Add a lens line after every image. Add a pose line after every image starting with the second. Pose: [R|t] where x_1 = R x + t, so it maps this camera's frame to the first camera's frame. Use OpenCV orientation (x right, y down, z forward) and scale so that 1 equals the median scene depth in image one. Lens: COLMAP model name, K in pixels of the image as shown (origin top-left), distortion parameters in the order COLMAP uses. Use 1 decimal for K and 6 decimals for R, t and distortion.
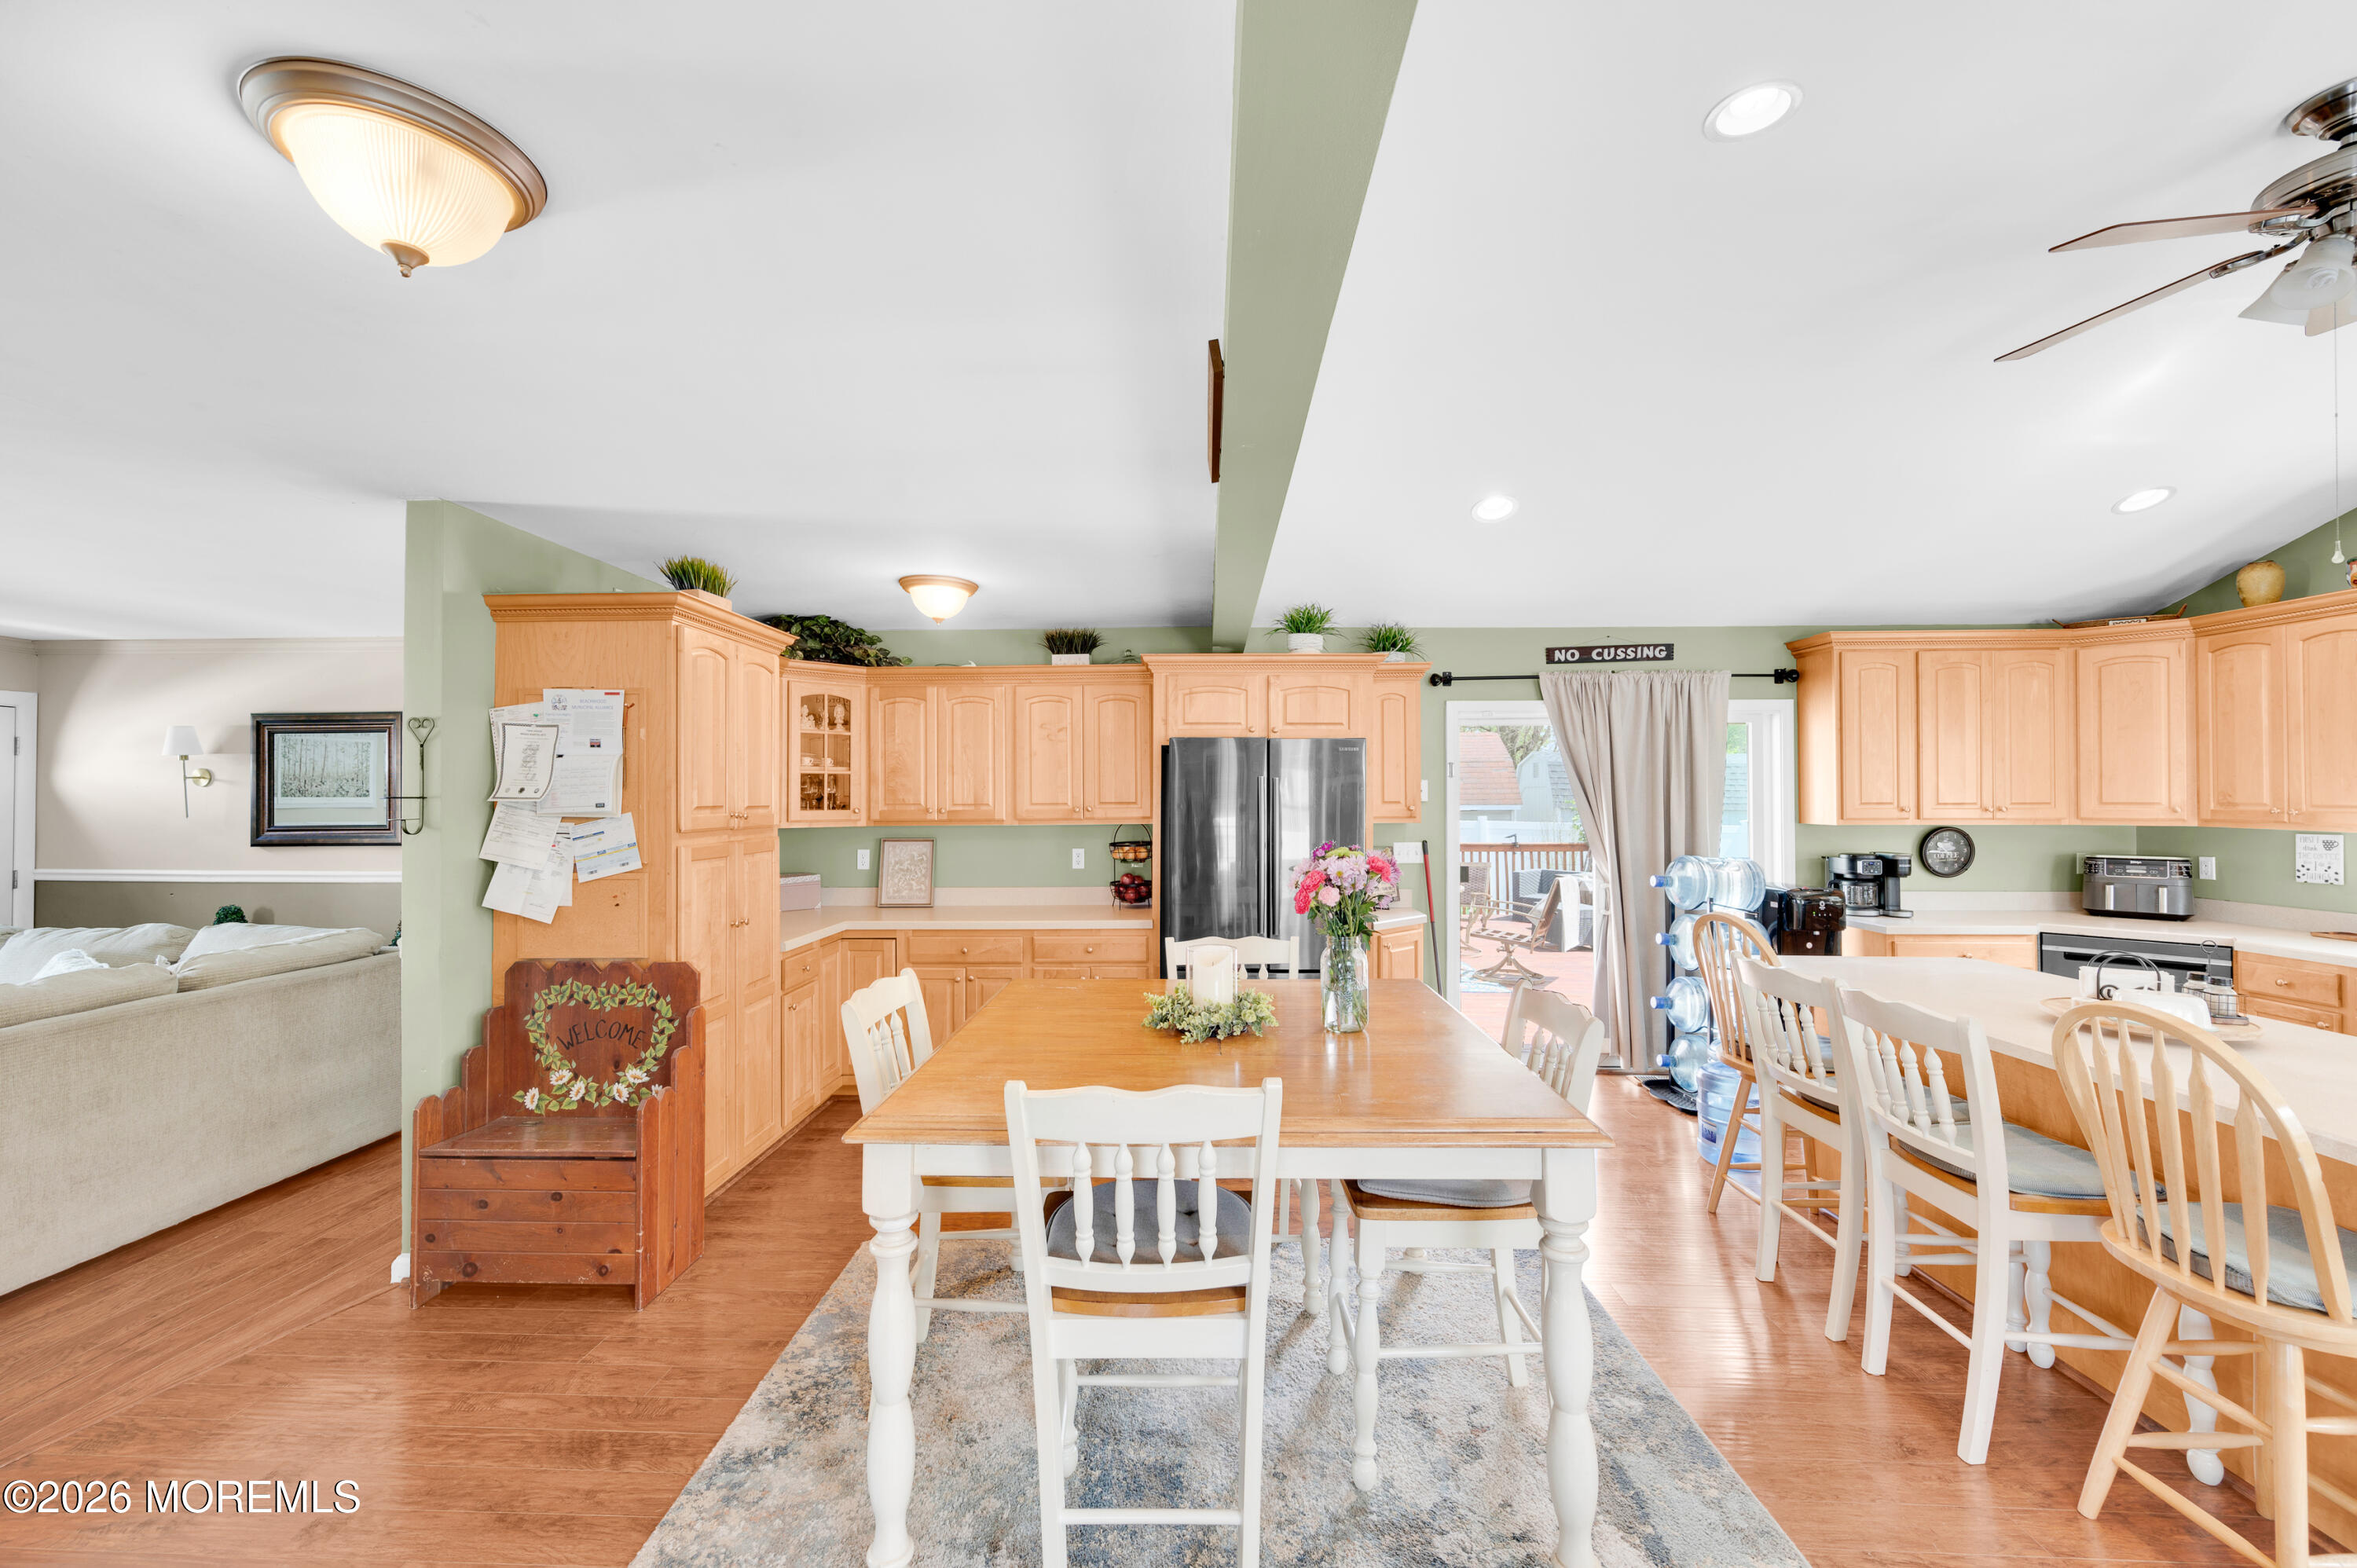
lens RADIAL K [[916.0, 0, 1186.5], [0, 916.0, 786.4], [0, 0, 1]] dist [0.000072, -0.000520]
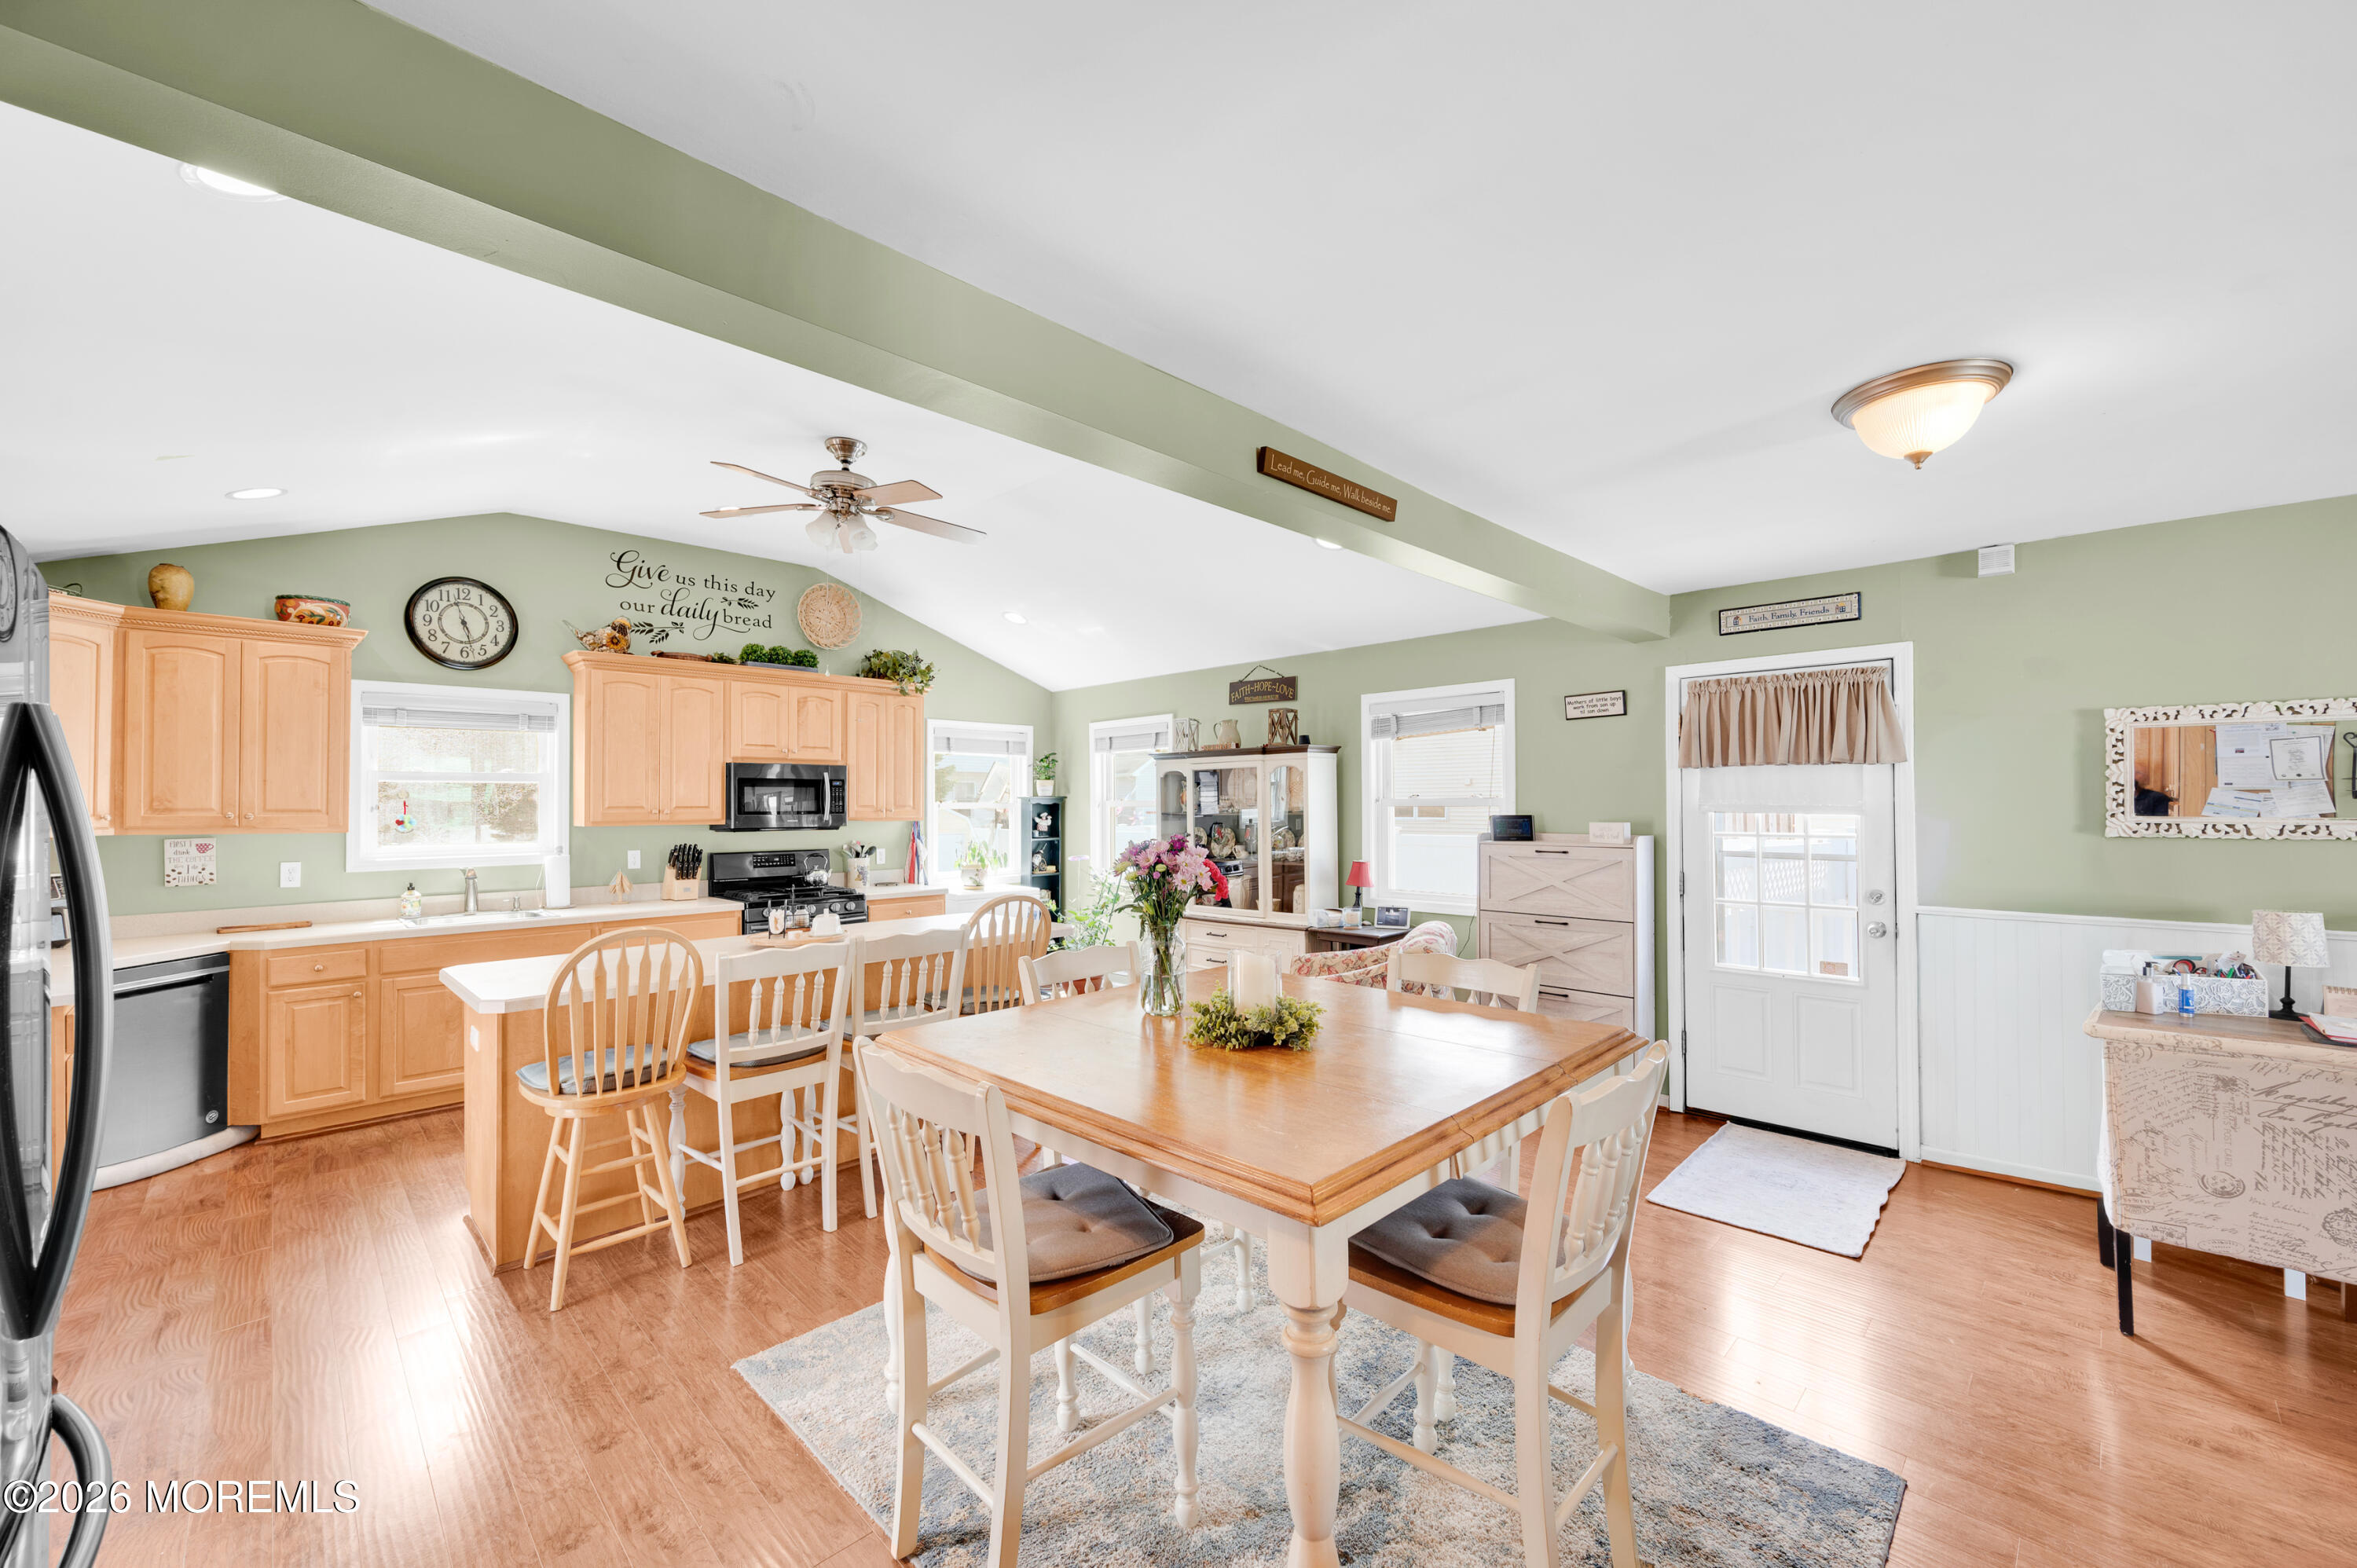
lens RADIAL K [[944.4, 0, 1146.3], [0, 944.4, 784.9], [0, 0, 1]] dist [-0.001407, -0.000115]
pose [[-0.715077, 0.016576, 0.698849, -0.269144], [0.000043, 0.999720, -0.023668, 0.014972], [-0.699046, -0.016894, -0.714877, 0.898081]]
